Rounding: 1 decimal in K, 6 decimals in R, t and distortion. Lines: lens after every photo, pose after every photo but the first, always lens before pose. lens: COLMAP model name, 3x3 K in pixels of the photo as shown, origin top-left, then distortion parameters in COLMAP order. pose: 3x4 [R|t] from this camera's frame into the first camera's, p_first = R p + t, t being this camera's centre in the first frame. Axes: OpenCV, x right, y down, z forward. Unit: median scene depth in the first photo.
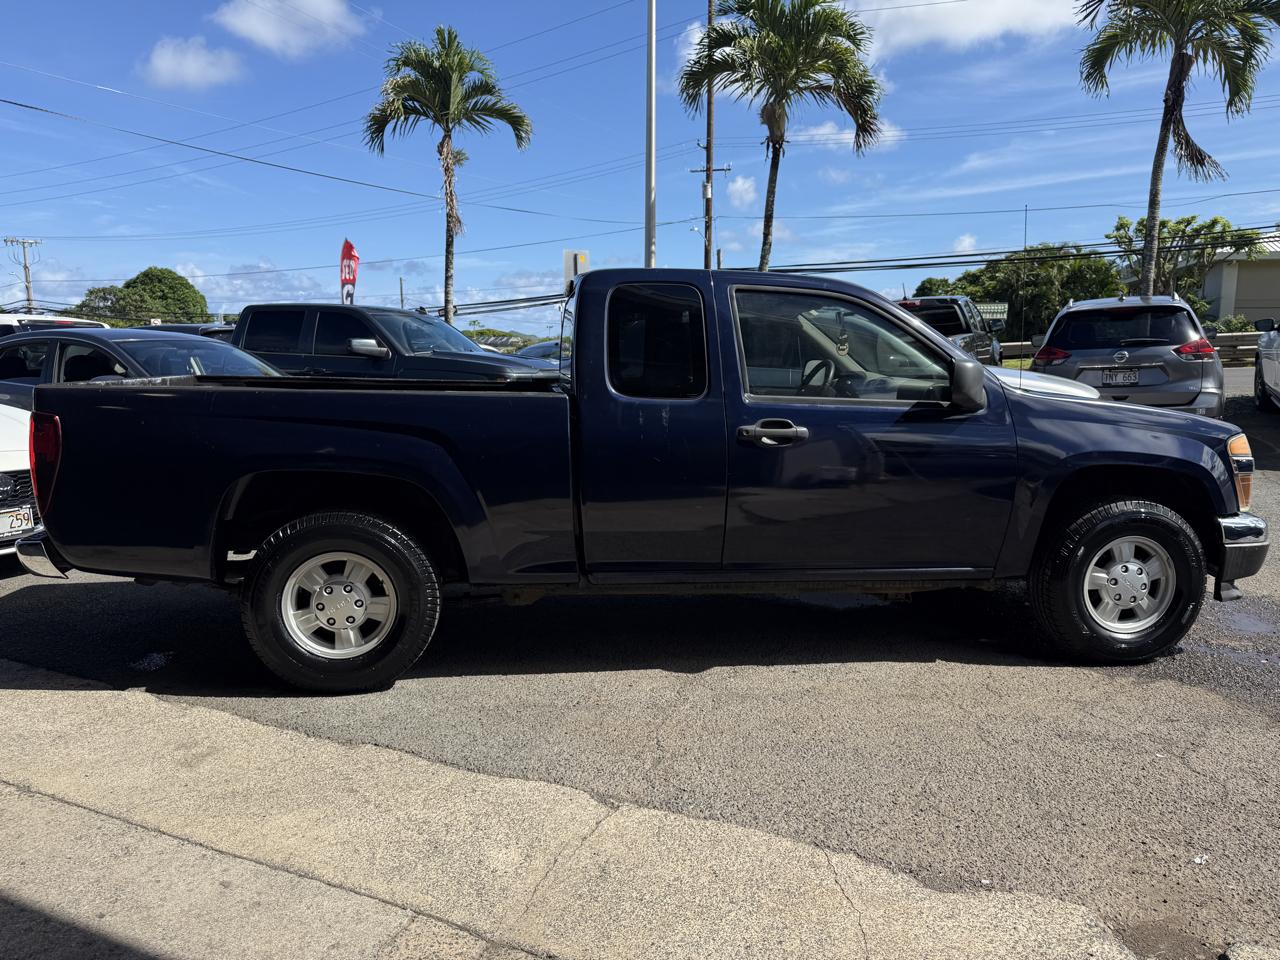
lens RADIAL K [[917.5, 0, 619.2], [0, 917.5, 477.7], [0, 0, 1]] dist [-0.001090, 0.002687]
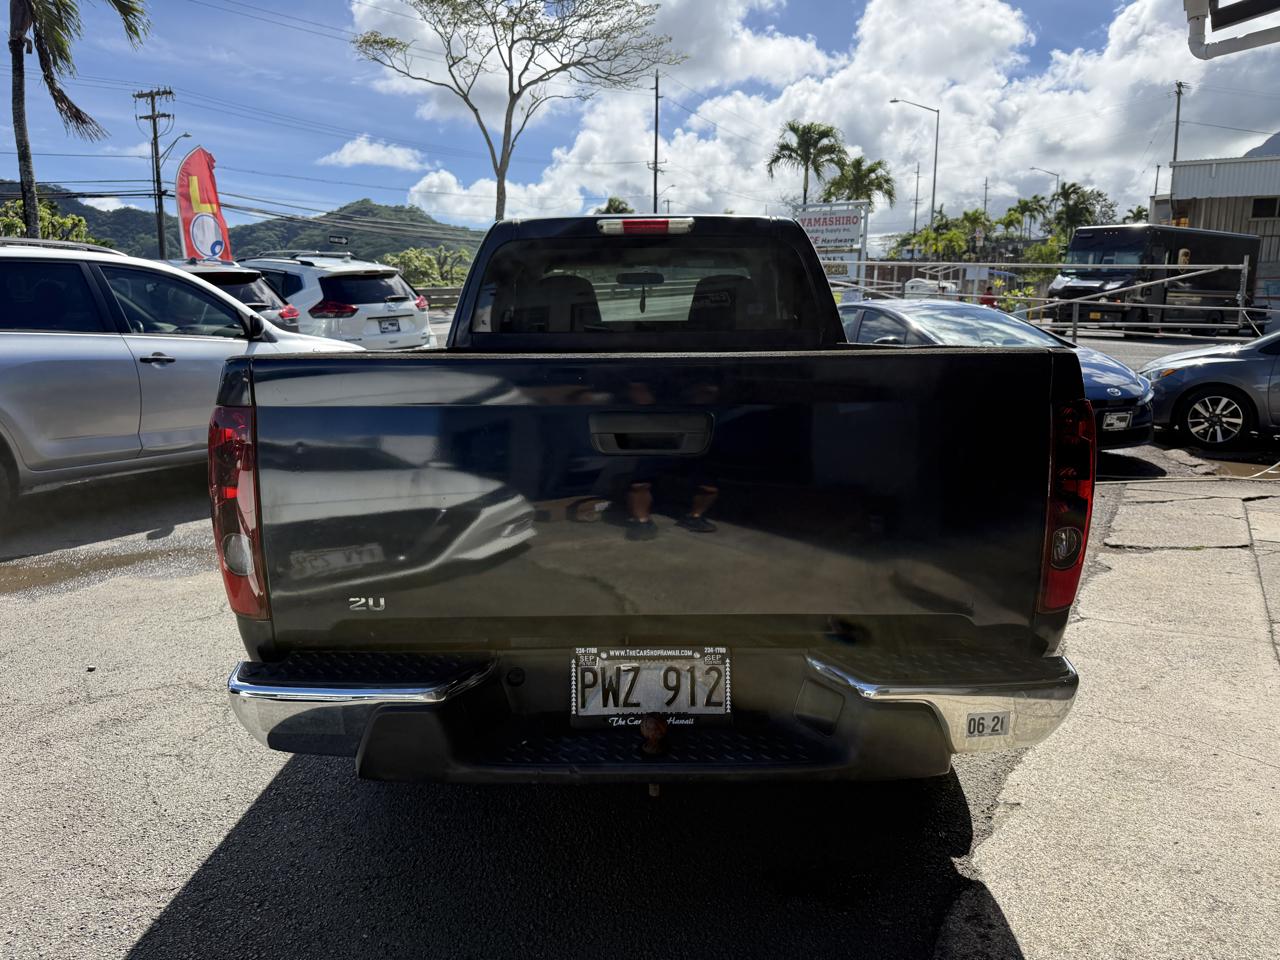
lens RADIAL K [[913.2, 0, 640.0], [0, 913.2, 480.0], [0, 0, 1]] dist [0.001432, -0.001151]
pose [[0.106677, -0.167746, 0.980041, -0.096731], [0.139852, 0.978399, 0.152242, -0.011098], [-0.984409, 0.120820, 0.127832, 0.098995]]
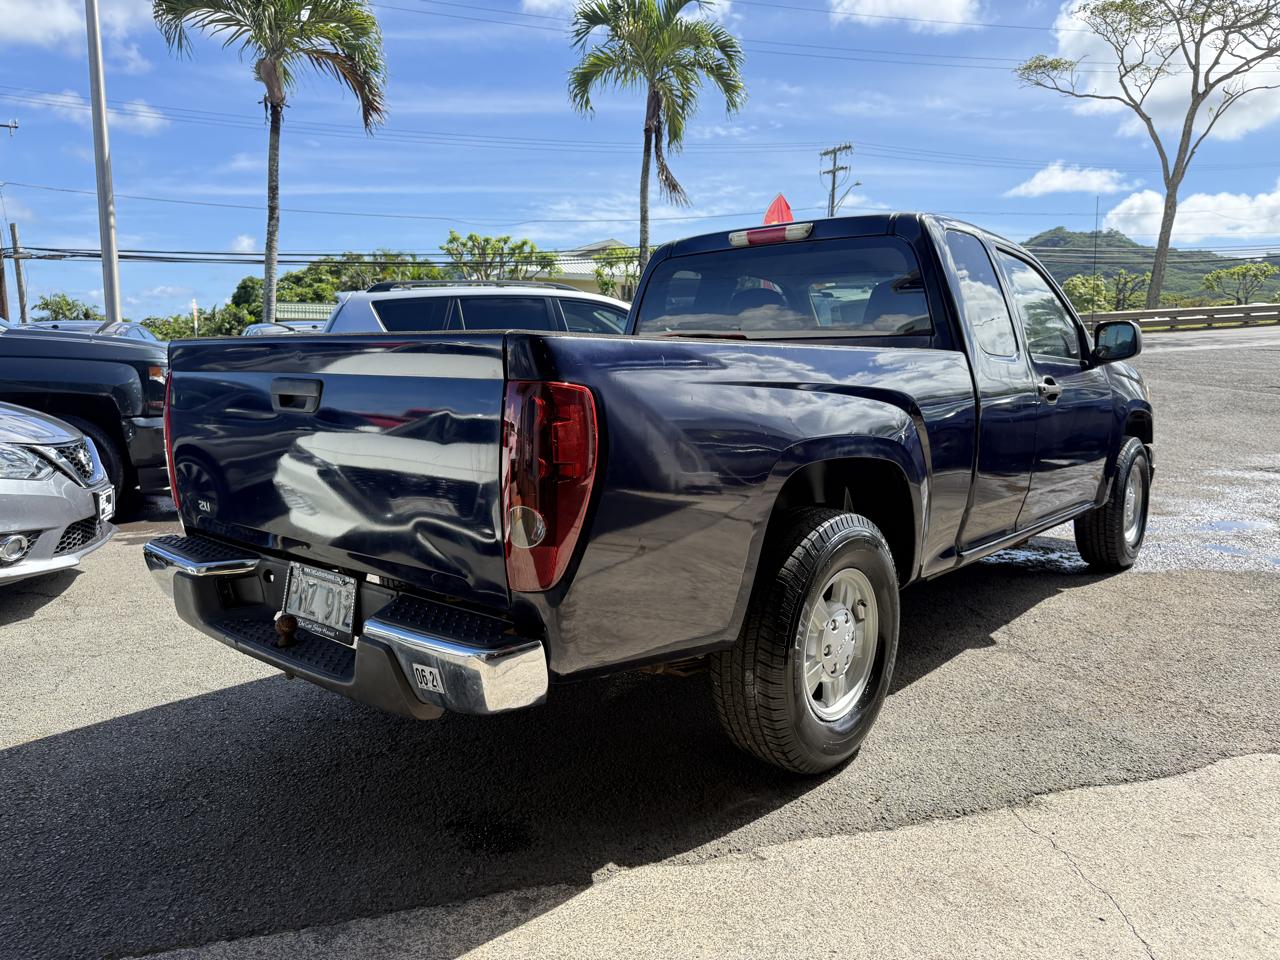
lens RADIAL K [[913.2, 0, 640.0], [0, 913.2, 480.0], [0, 0, 1]] dist [0.001432, -0.001151]
pose [[0.722271, -0.089571, 0.685785, -0.078723], [0.090312, 0.995303, 0.034881, -0.002170], [-0.685688, 0.036741, 0.726968, 0.051656]]
